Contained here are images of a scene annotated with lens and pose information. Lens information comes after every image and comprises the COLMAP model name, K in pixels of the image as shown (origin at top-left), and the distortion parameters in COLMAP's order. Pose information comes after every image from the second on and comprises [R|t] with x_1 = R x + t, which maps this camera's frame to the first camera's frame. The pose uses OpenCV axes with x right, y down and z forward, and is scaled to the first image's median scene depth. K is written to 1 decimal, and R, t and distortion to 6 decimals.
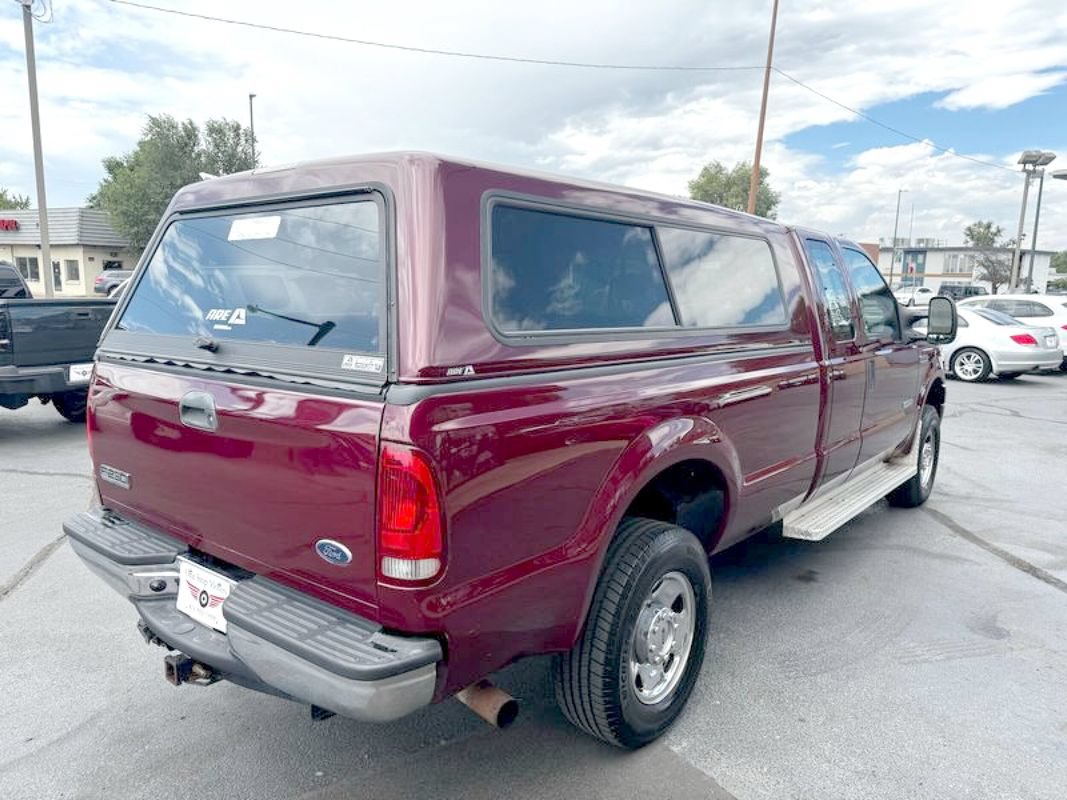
lens RADIAL K [[756.1, 0, 532.6], [0, 756.1, 407.4], [0, 0, 1]] dist [0.033999, -0.041722]
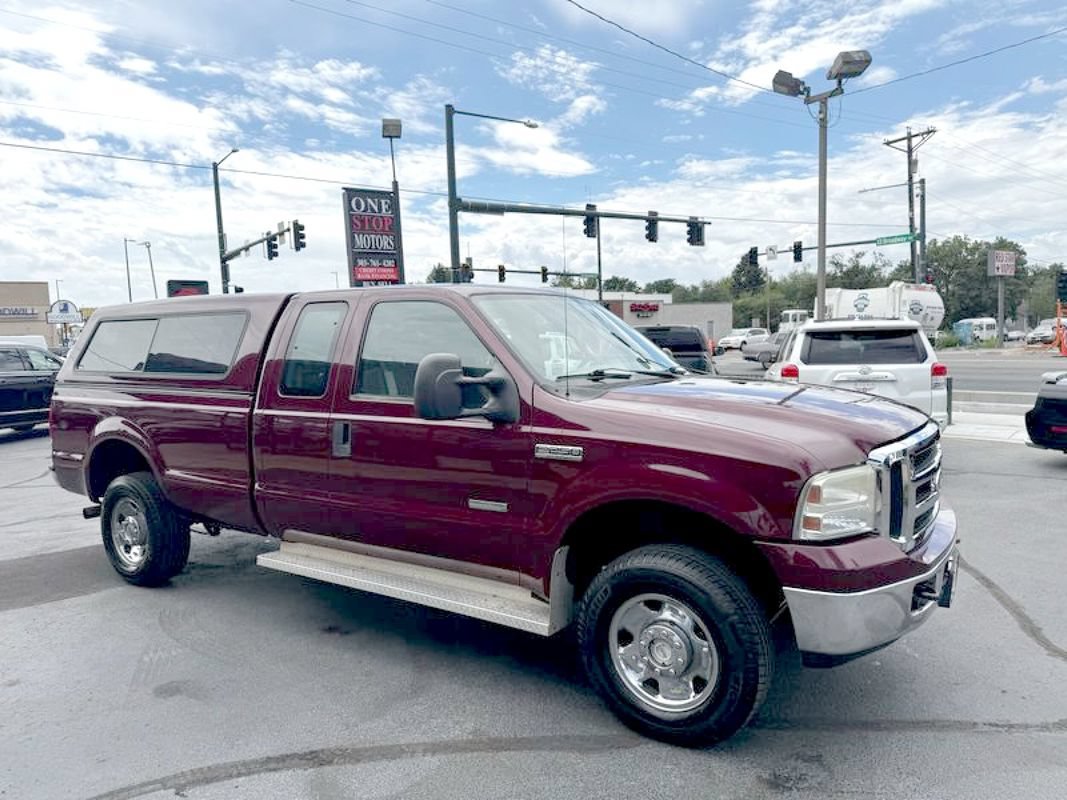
lens RADIAL K [[756.1, 0, 531.2], [0, 756.1, 409.7], [0, 0, 1]] dist [0.033999, -0.041722]
pose [[0.081815, 0.070156, -0.994175, 0.152708], [-0.129247, 0.989843, 0.059214, -0.017874], [0.988231, 0.123650, 0.090051, 0.126656]]
